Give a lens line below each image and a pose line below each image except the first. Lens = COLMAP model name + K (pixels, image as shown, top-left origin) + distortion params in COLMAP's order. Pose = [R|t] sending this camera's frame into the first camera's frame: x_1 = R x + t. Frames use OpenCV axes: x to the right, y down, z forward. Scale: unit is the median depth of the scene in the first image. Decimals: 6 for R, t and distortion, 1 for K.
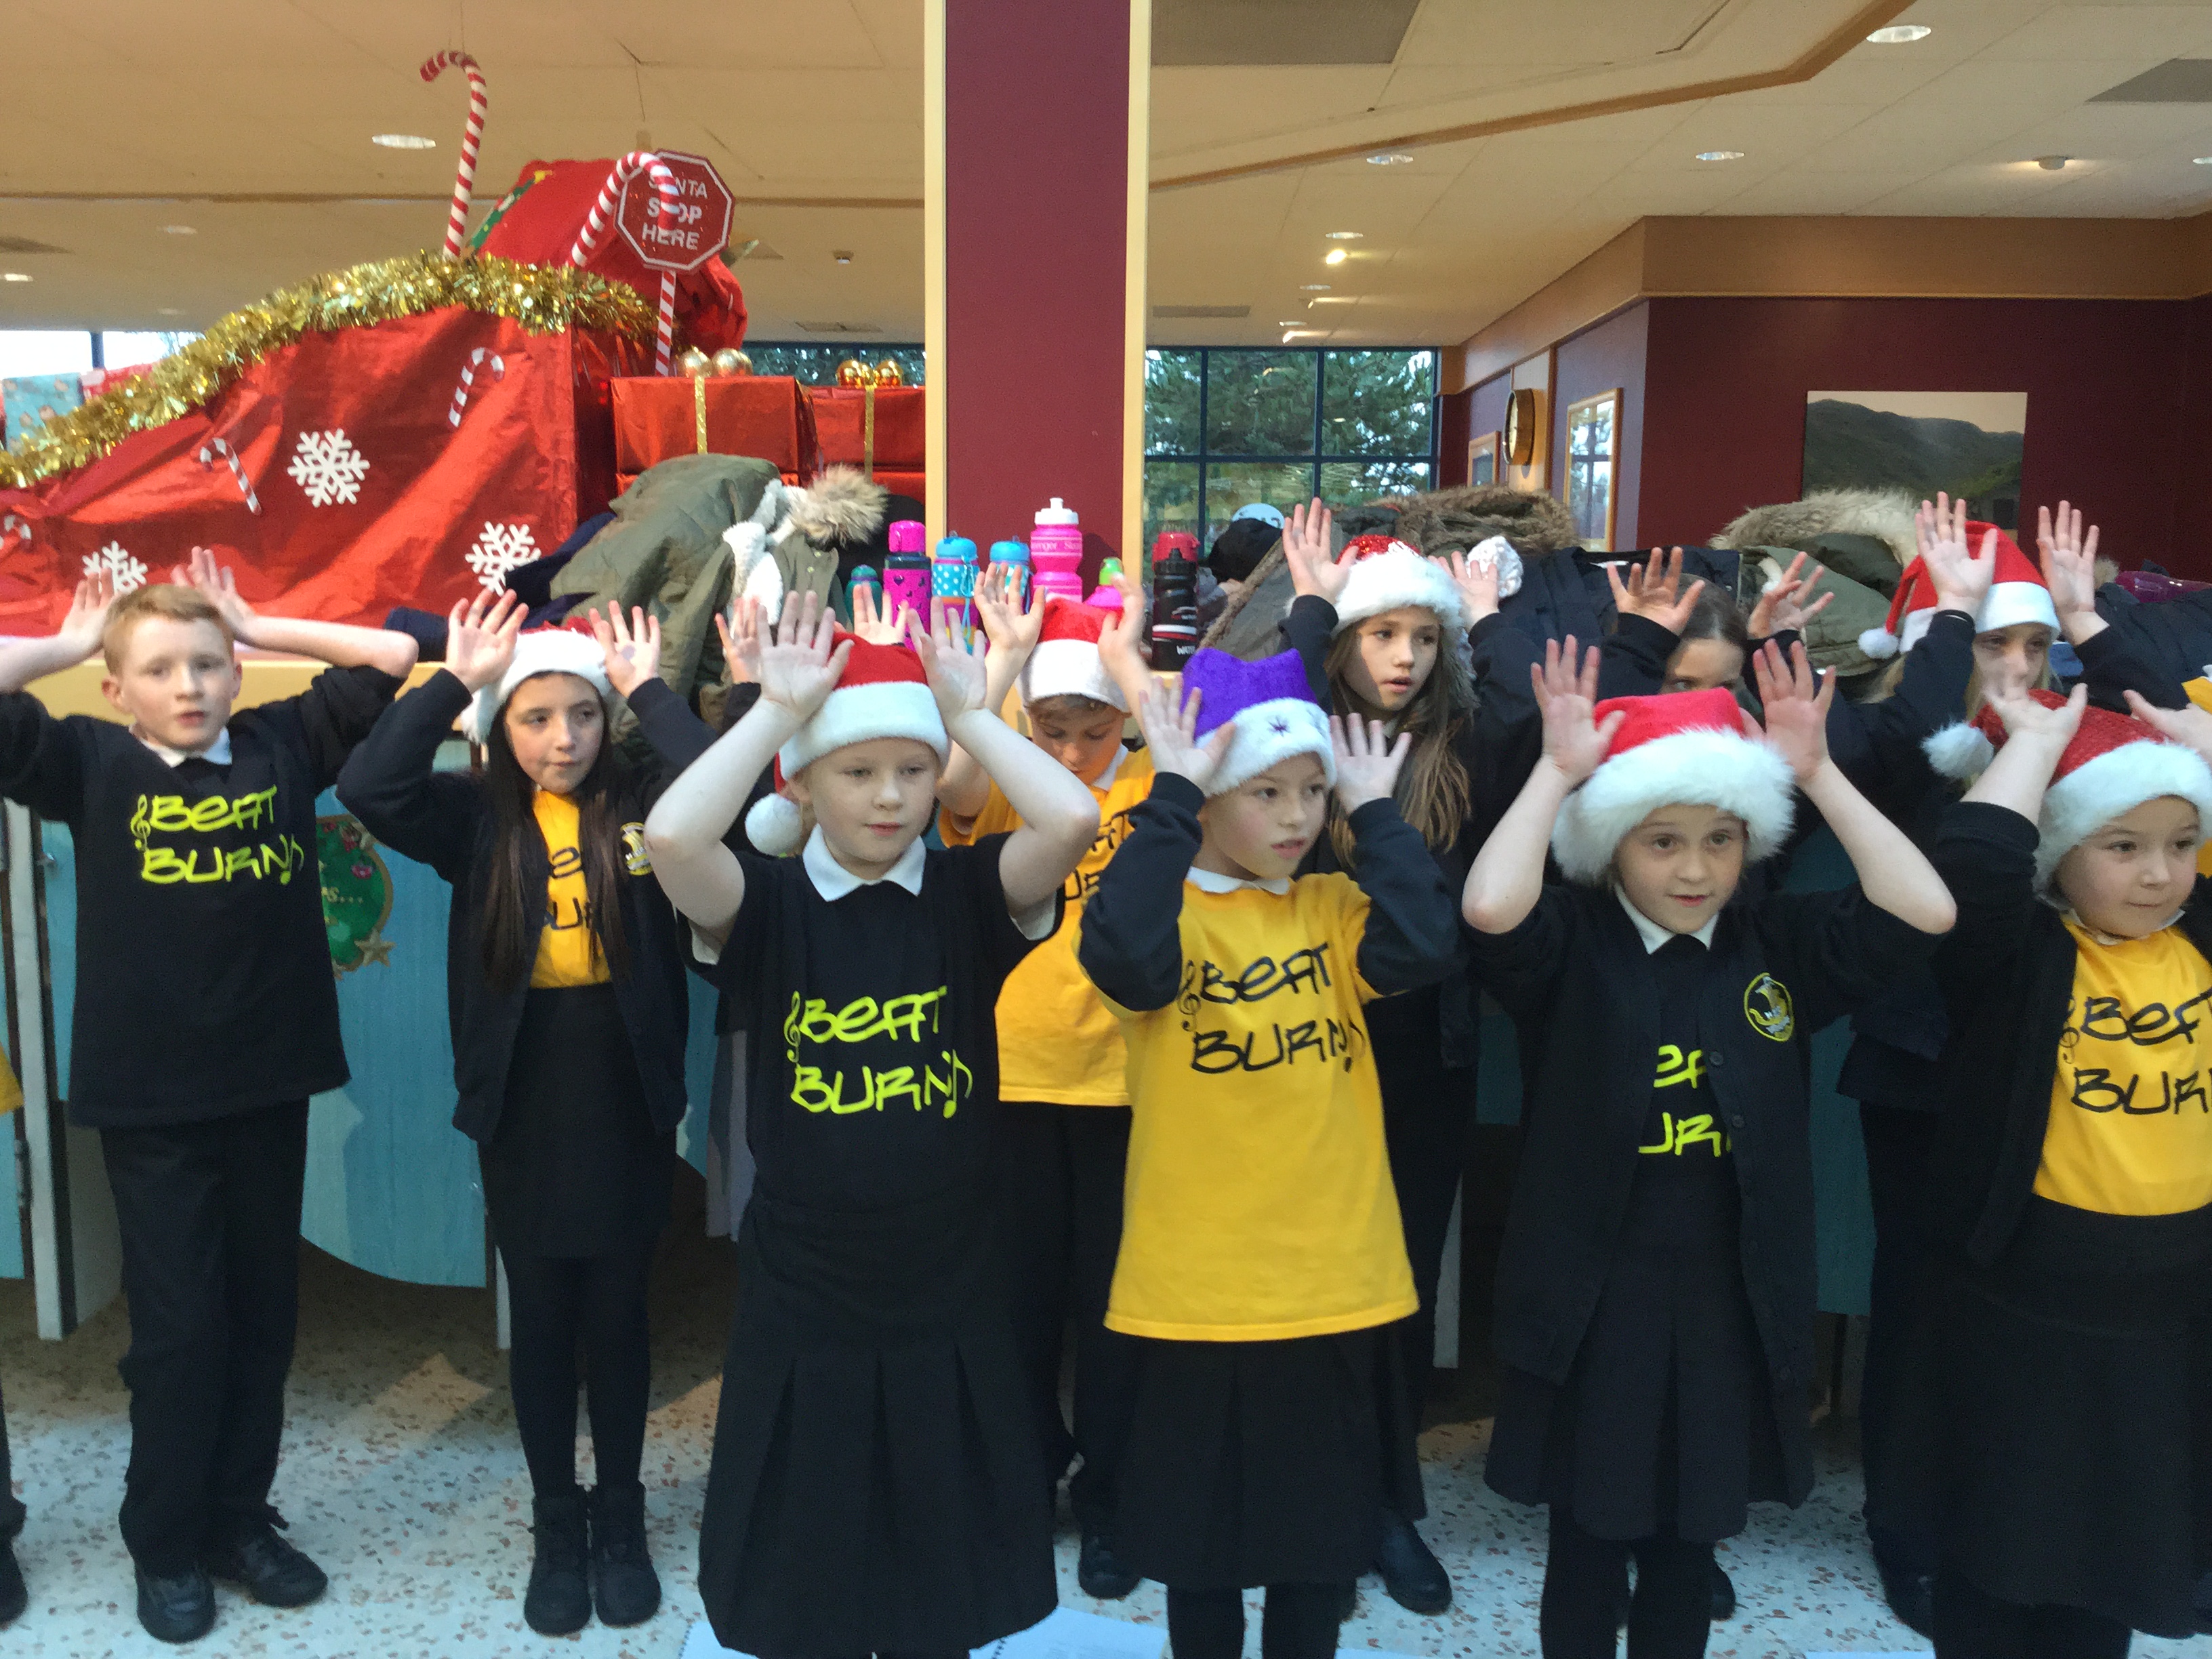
lens RADIAL K [[1945.8, 0, 1130.6], [0, 1945.8, 842.9], [0, 0, 1]] dist [0.078543, -0.155070]
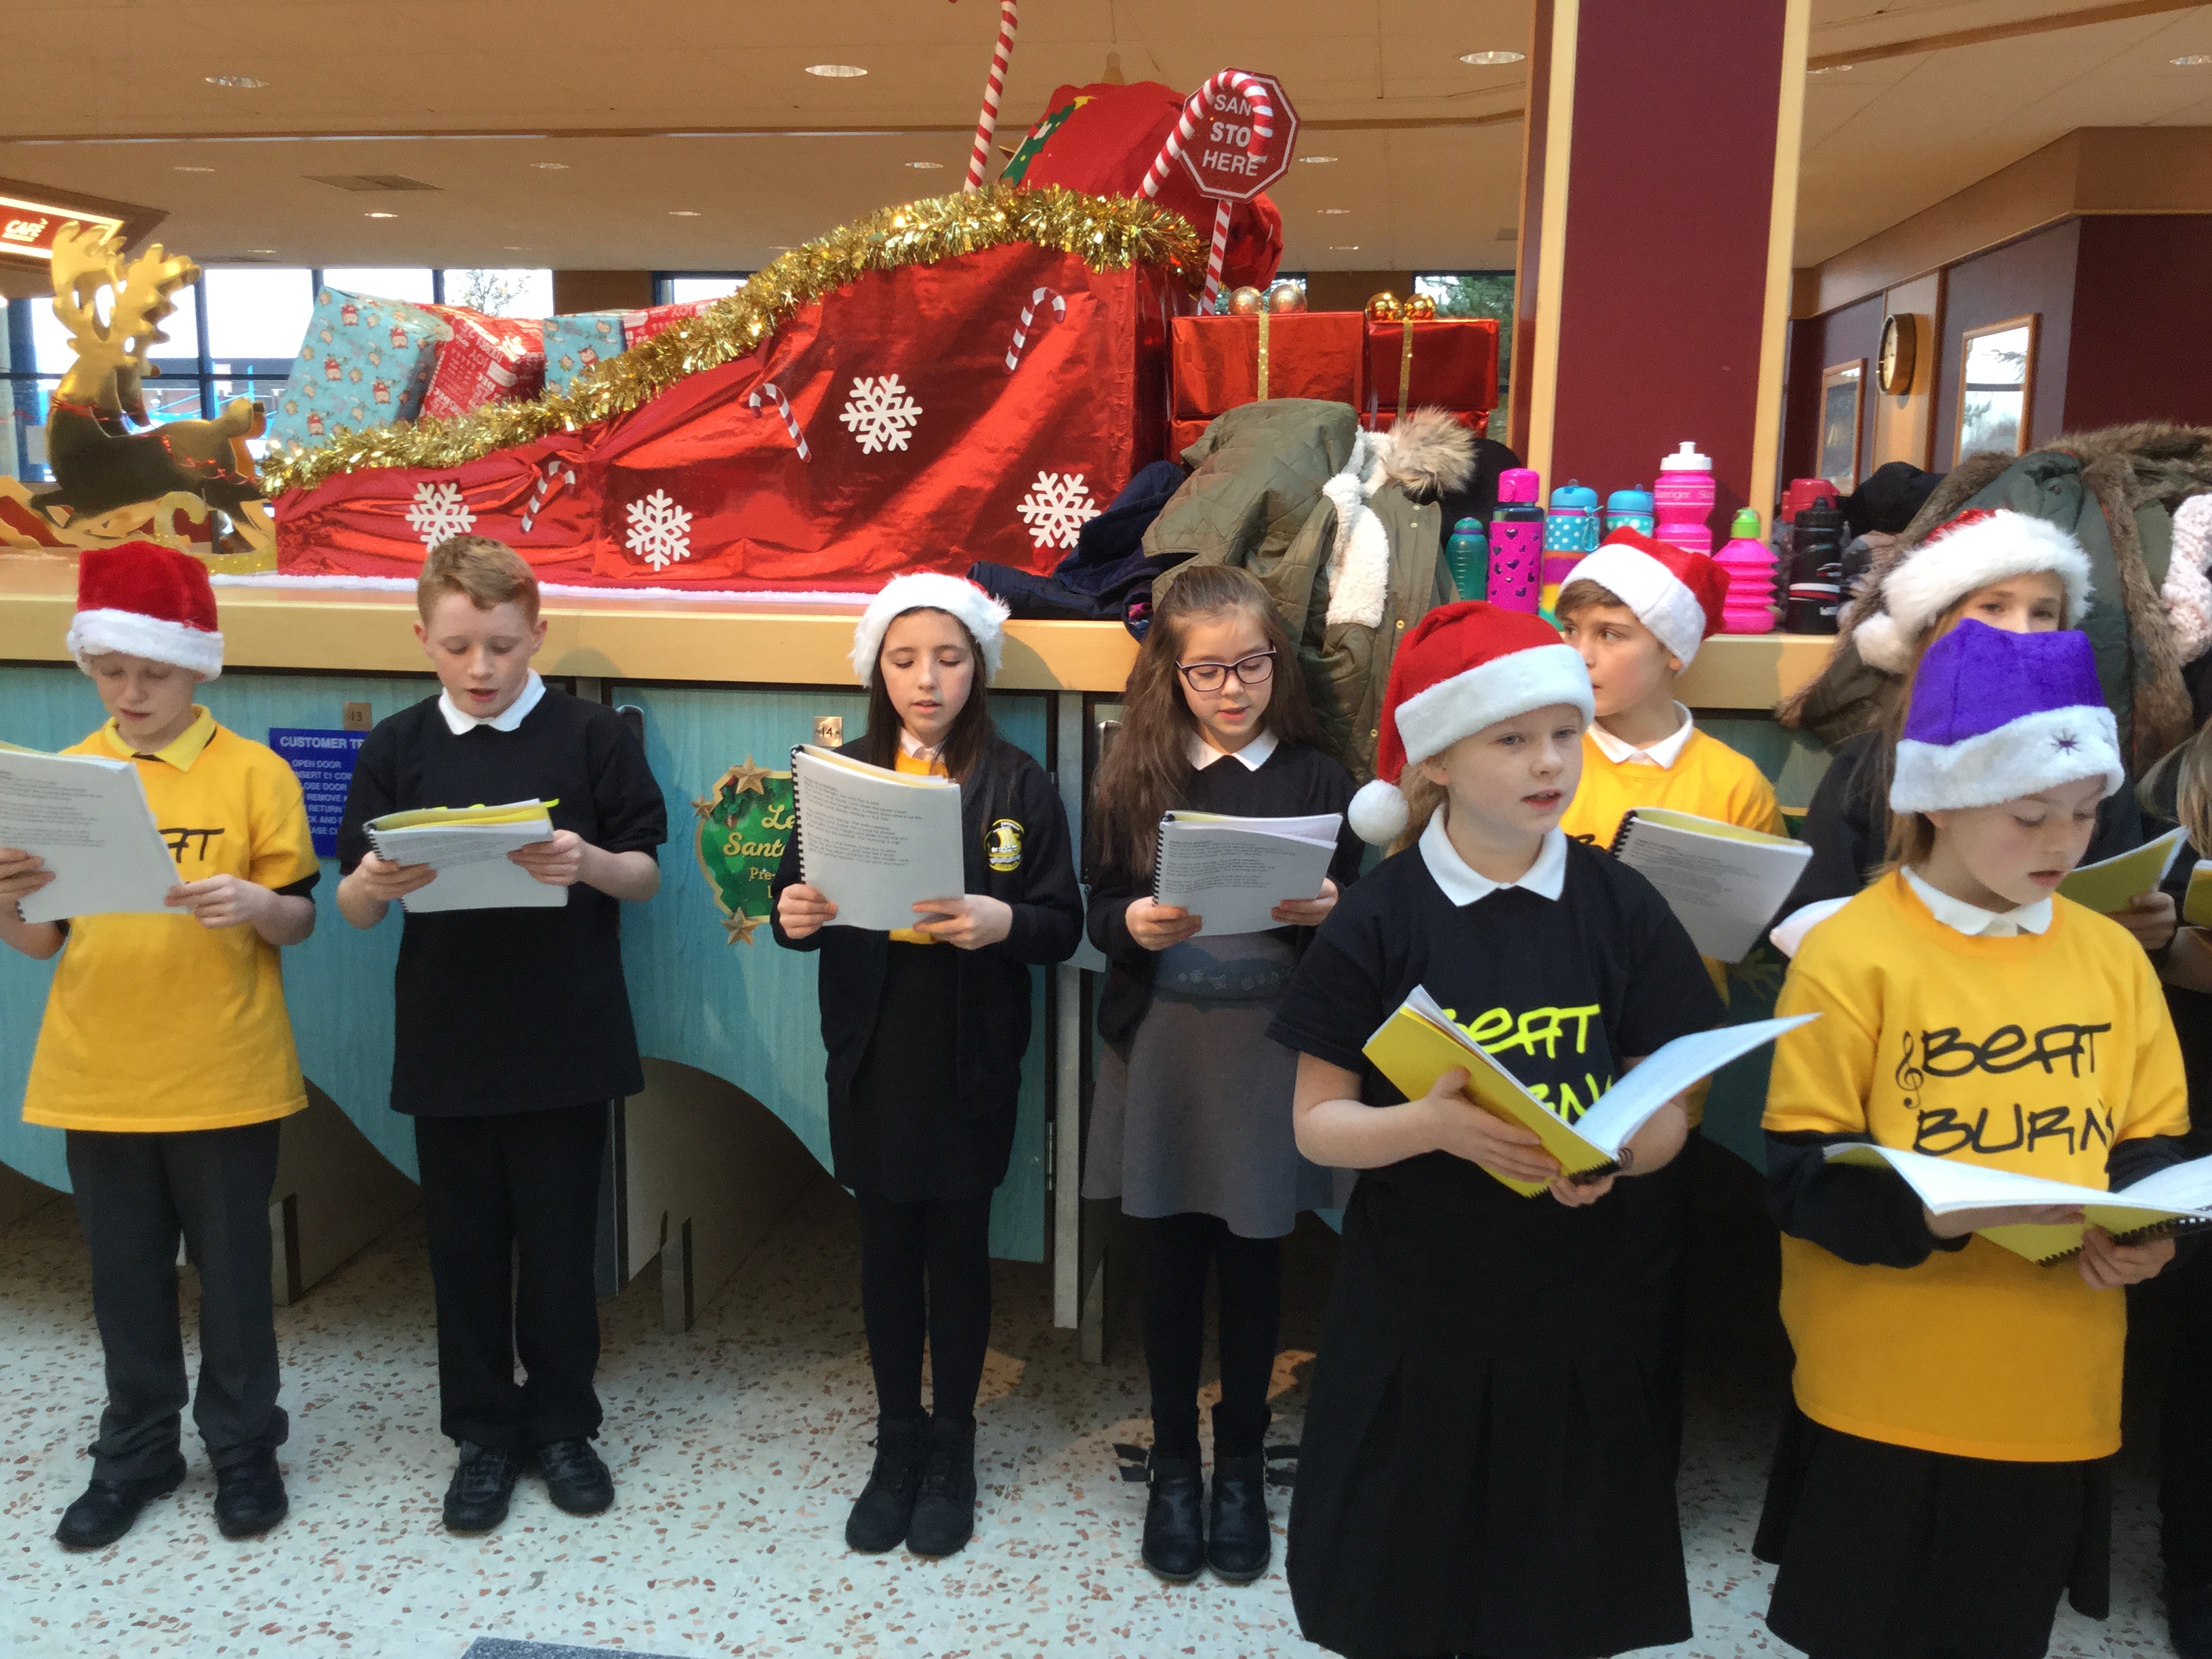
lens RADIAL K [[1945.8, 0, 1108.7], [0, 1945.8, 829.6], [0, 0, 1]] dist [0.078543, -0.155070]
pose [[0.993017, 0.023115, -0.115682, -0.180870], [-0.019844, 0.999372, 0.029355, -0.017260], [0.116288, -0.026854, 0.992852, 0.055685]]
